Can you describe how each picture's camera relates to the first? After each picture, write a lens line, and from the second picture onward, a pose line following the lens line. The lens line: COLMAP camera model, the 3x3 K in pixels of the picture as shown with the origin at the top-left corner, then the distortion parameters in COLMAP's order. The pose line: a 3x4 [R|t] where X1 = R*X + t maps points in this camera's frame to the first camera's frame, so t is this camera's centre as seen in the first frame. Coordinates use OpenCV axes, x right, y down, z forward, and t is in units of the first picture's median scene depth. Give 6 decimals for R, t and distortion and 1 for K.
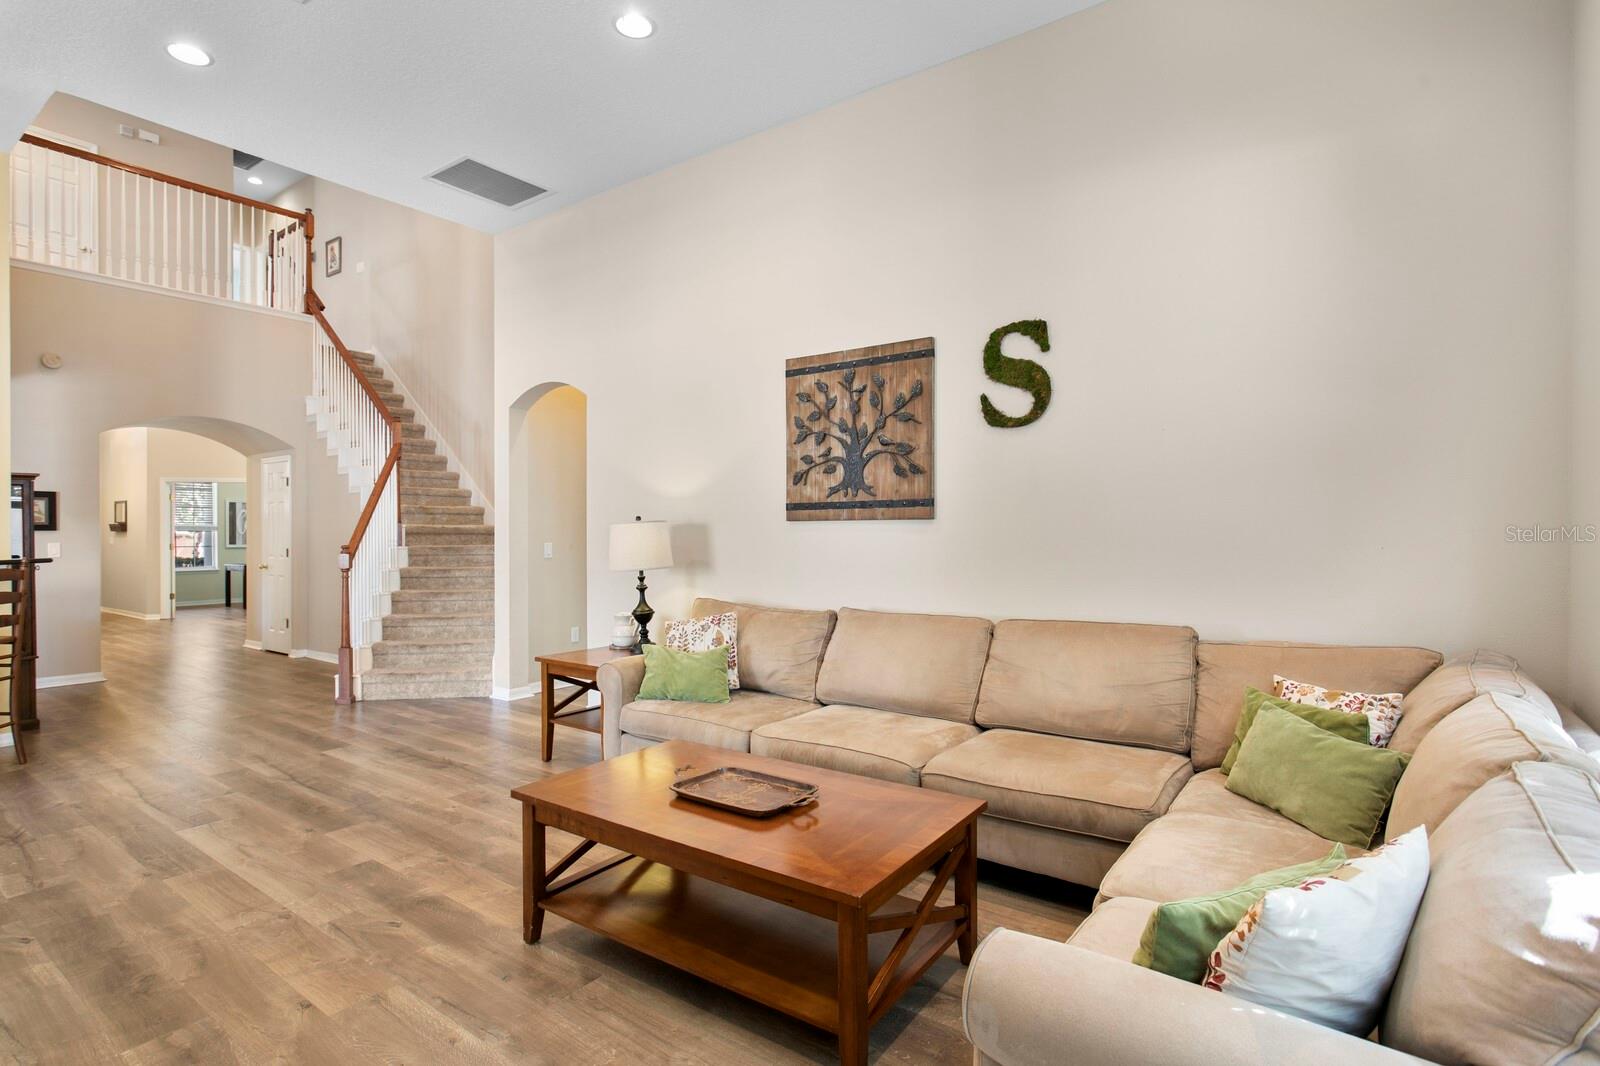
lens RADIAL K [[796.6, 0, 781.4], [0, 796.6, 530.6], [0, 0, 1]] dist [-0.001026, 0.000579]
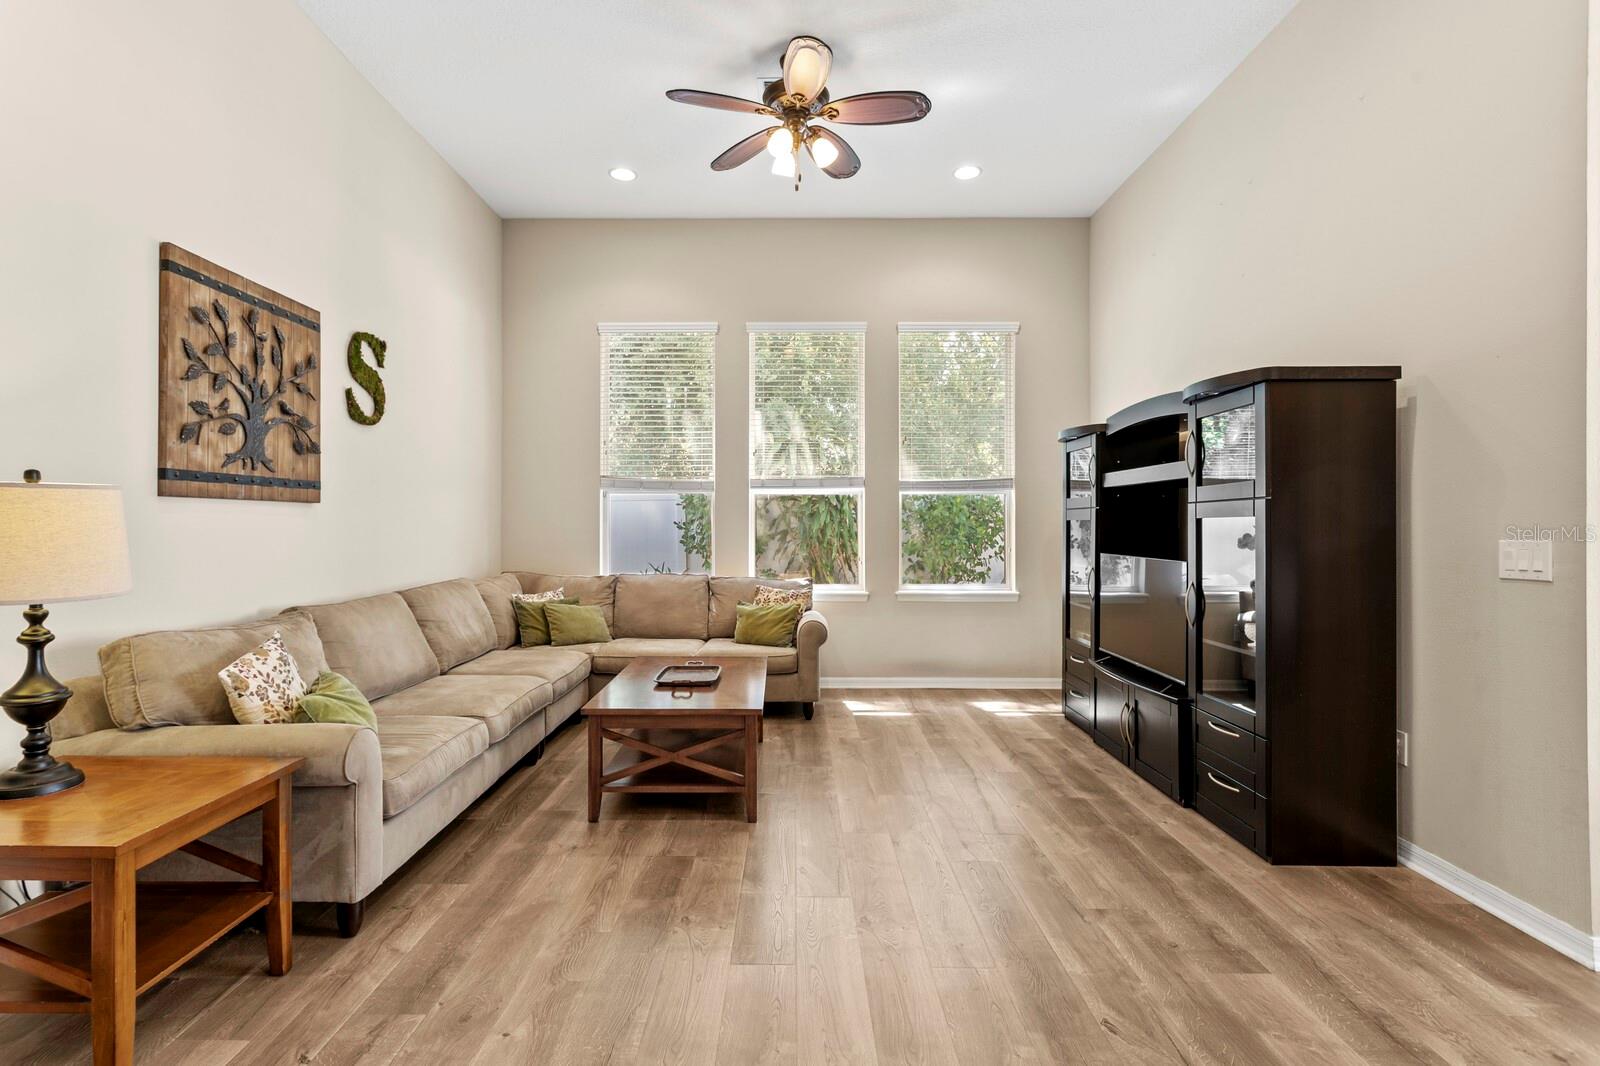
lens RADIAL K [[755.2, 0, 781.2], [0, 755.2, 523.5], [0, 0, 1]] dist [0.002600, 0.000096]
pose [[-0.586781, 0.003366, 0.809739, -0.818006], [0.002107, 0.999994, -0.002631, 0.013189], [-0.809743, 0.000162, -0.586784, 1.019494]]
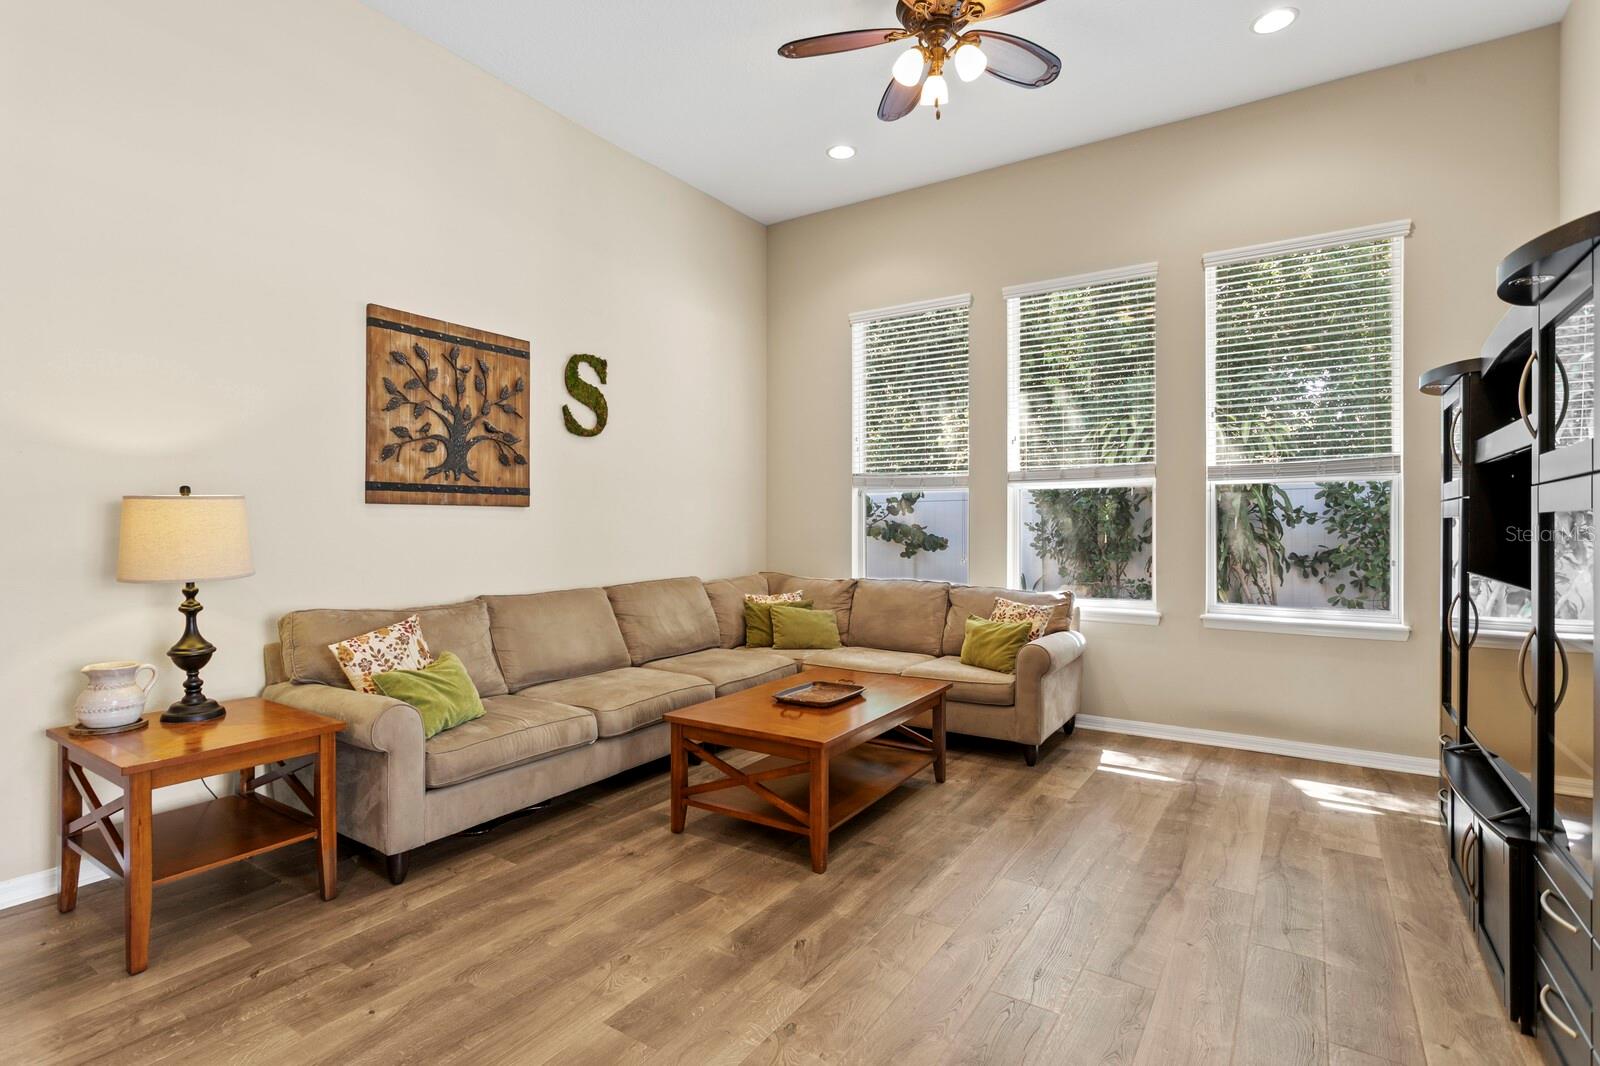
lens RADIAL K [[781.4, 0, 780.5], [0, 781.4, 526.1], [0, 0, 1]] dist [-0.005135, 0.000457]
pose [[-0.050131, 0.002170, 0.998740, -0.854159], [0.002616, 0.999994, -0.002042, 0.014500], [-0.998739, 0.002511, -0.050136, 0.665273]]
